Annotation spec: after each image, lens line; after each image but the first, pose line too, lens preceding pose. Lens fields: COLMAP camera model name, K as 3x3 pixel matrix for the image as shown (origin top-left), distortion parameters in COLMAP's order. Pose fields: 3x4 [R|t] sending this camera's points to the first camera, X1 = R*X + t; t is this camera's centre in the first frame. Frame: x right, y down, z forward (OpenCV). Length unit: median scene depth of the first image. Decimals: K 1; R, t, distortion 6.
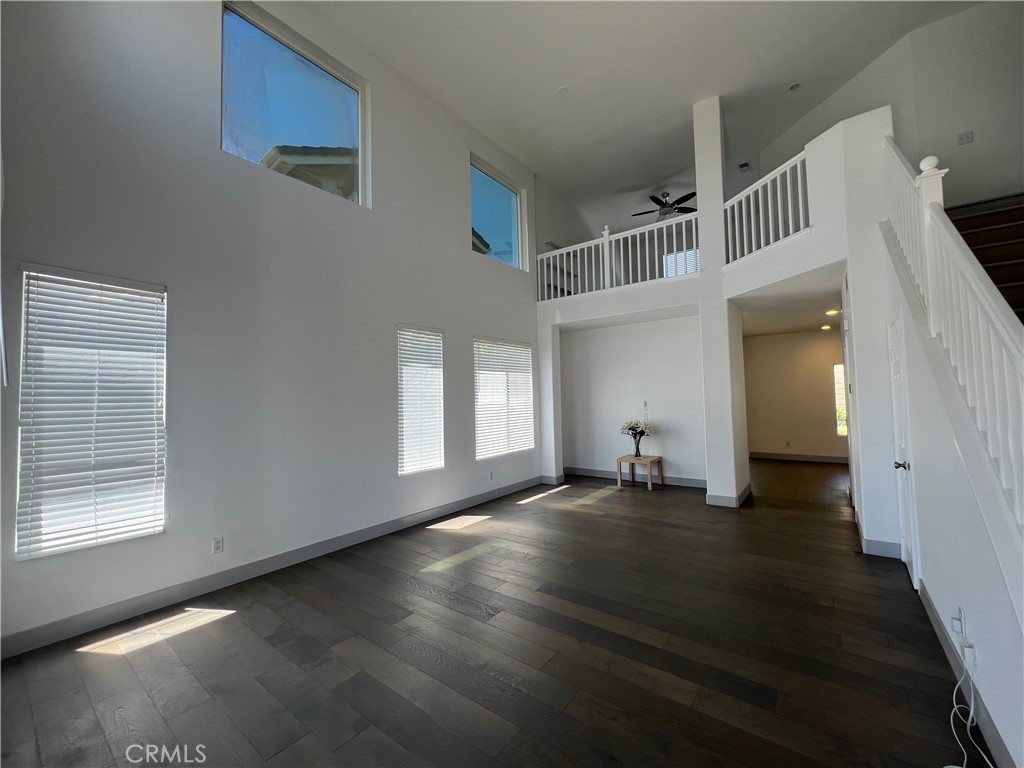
lens RADIAL K [[412.4, 0, 510.5], [0, 412.4, 379.4], [0, 0, 1]] dist [-0.001496, 0.000493]
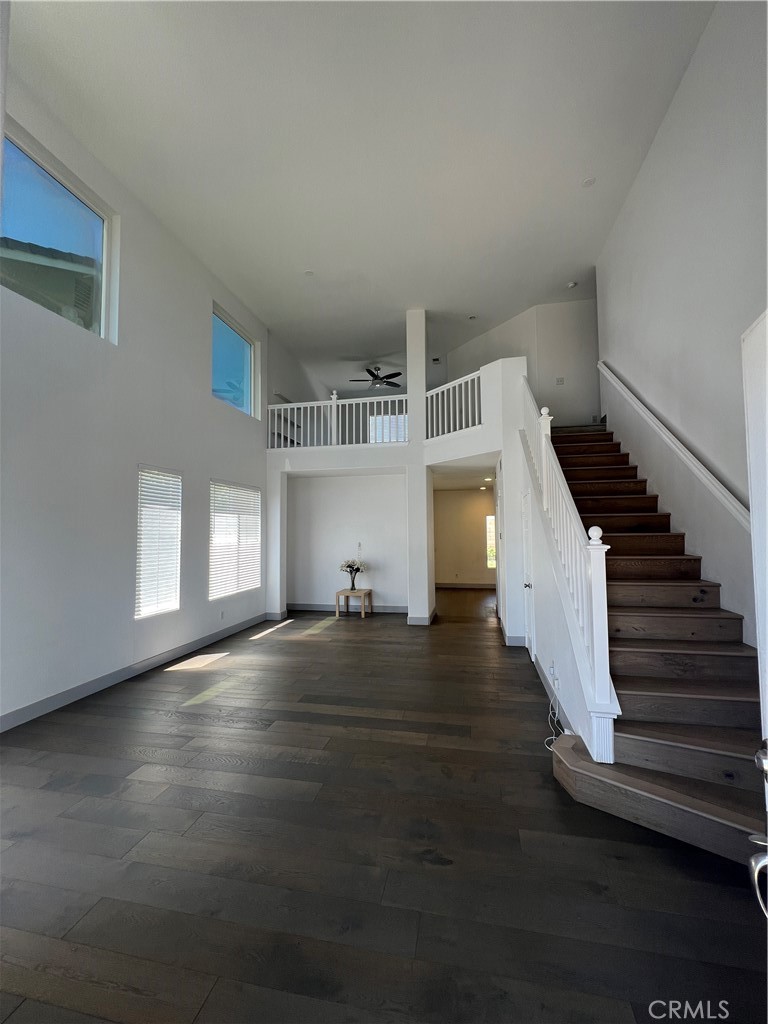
lens RADIAL K [[412.4, 0, 389.5], [0, 412.4, 510.7], [0, 0, 1]] dist [-0.001496, 0.000493]
pose [[0.899345, 0.036492, 0.435714, -0.143628], [-0.029738, 0.999309, -0.022313, -0.018764], [-0.436227, 0.007109, 0.899809, -0.125078]]
